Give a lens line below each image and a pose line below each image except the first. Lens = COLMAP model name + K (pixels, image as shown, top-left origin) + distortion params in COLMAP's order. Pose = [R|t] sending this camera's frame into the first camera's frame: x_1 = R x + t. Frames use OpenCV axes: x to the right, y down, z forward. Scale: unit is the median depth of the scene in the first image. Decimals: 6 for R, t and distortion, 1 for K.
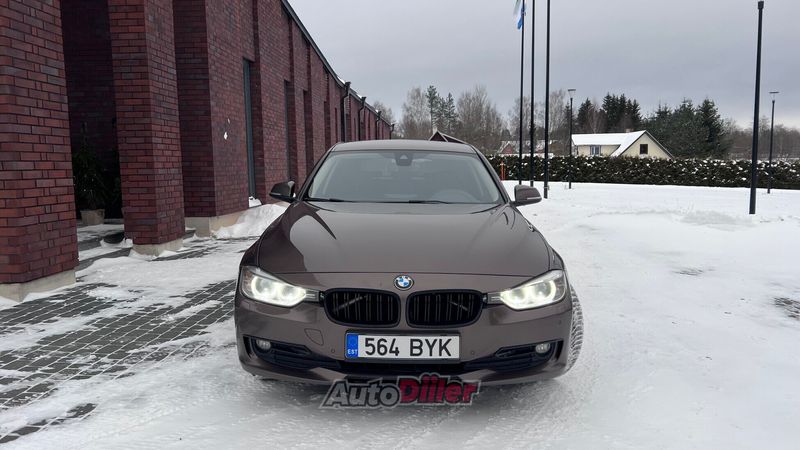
lens RADIAL K [[602.5, 0, 397.4], [0, 602.5, 223.4], [0, 0, 1]] dist [0.077386, -0.091376]
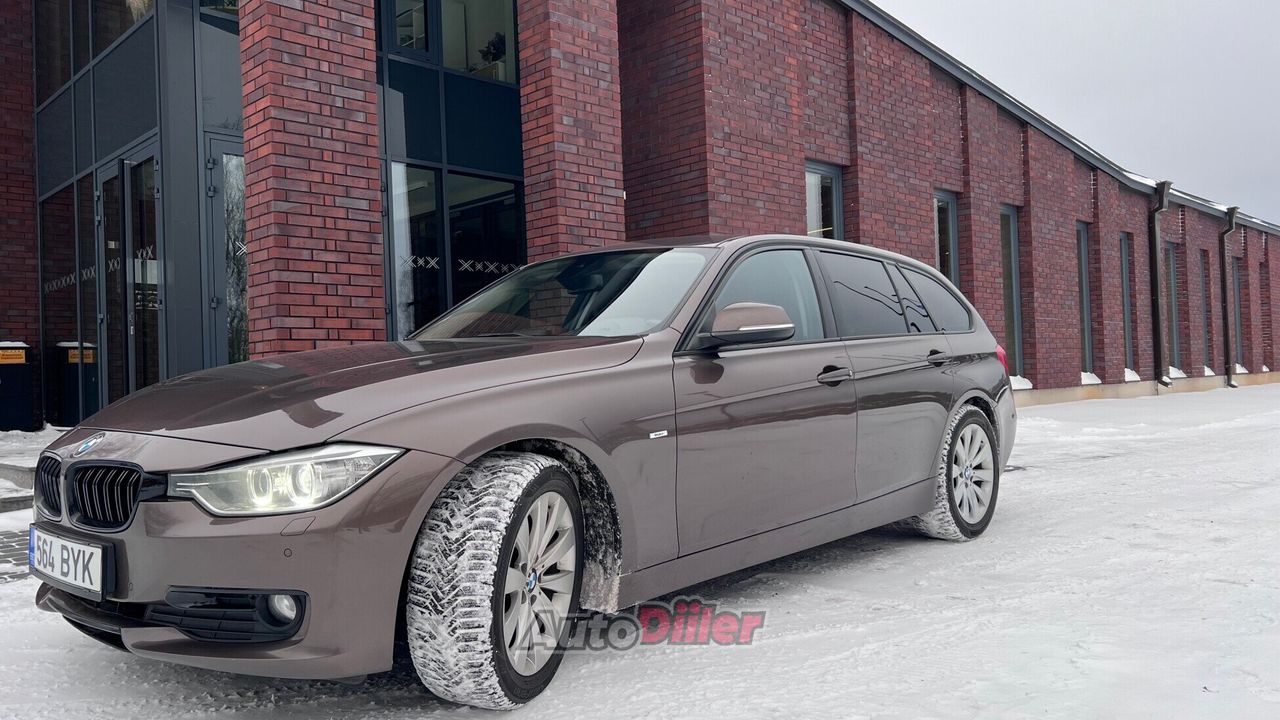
lens RADIAL K [[964.0, 0, 635.9], [0, 964.0, 357.5], [0, 0, 1]] dist [0.077386, -0.091376]
pose [[0.745546, -0.023129, -0.666053, 0.534407], [-0.045556, 0.995291, -0.085555, 0.037211], [0.664895, 0.094128, 0.740982, 0.343955]]
